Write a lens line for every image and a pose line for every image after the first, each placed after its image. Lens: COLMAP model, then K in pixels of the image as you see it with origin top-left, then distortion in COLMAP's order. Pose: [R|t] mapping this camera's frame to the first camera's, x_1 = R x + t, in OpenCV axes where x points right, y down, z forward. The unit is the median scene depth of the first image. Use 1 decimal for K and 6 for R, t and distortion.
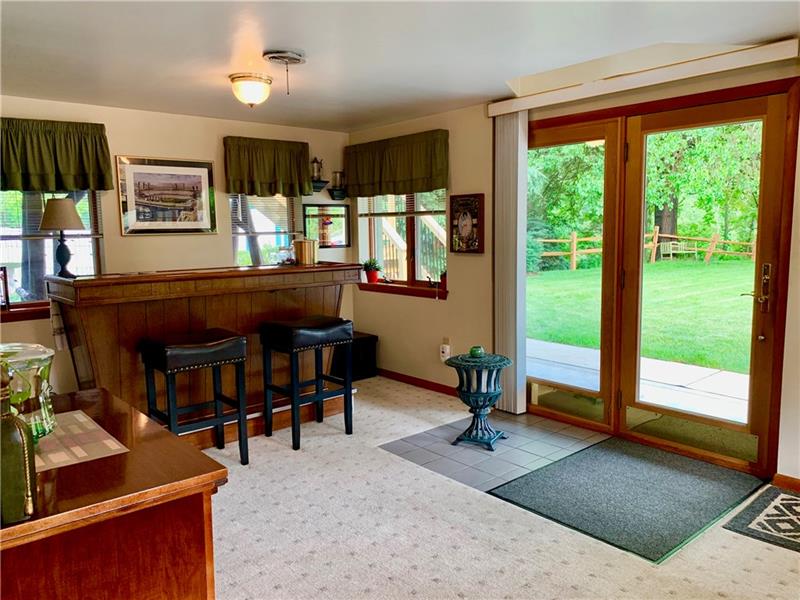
lens RADIAL K [[608.9, 0, 408.7], [0, 608.9, 298.8], [0, 0, 1]] dist [0.002165, -0.004564]
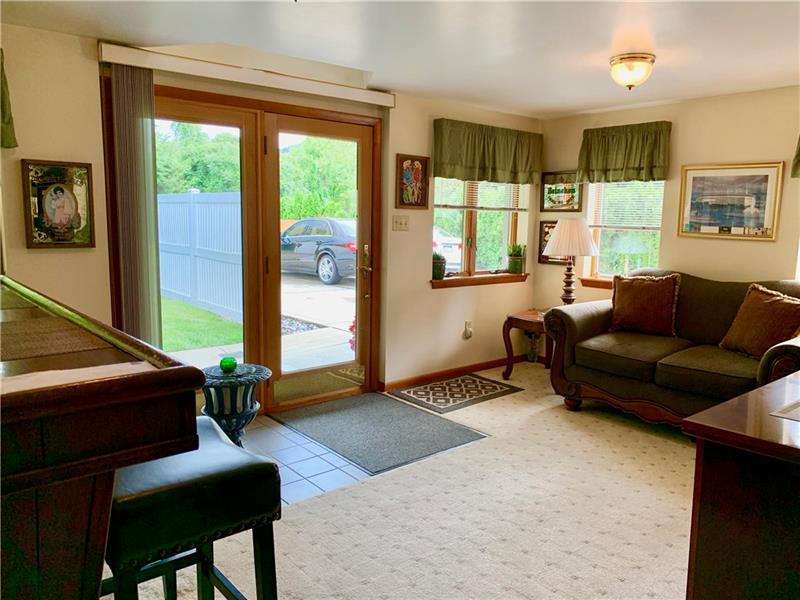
lens RADIAL K [[608.9, 0, 408.4], [0, 608.9, 301.6], [0, 0, 1]] dist [0.002165, -0.004564]
pose [[0.011103, -0.132036, 0.991183, -0.822966], [0.094874, 0.986911, 0.130404, -0.098576], [-0.995427, 0.092590, 0.023484, 0.851019]]
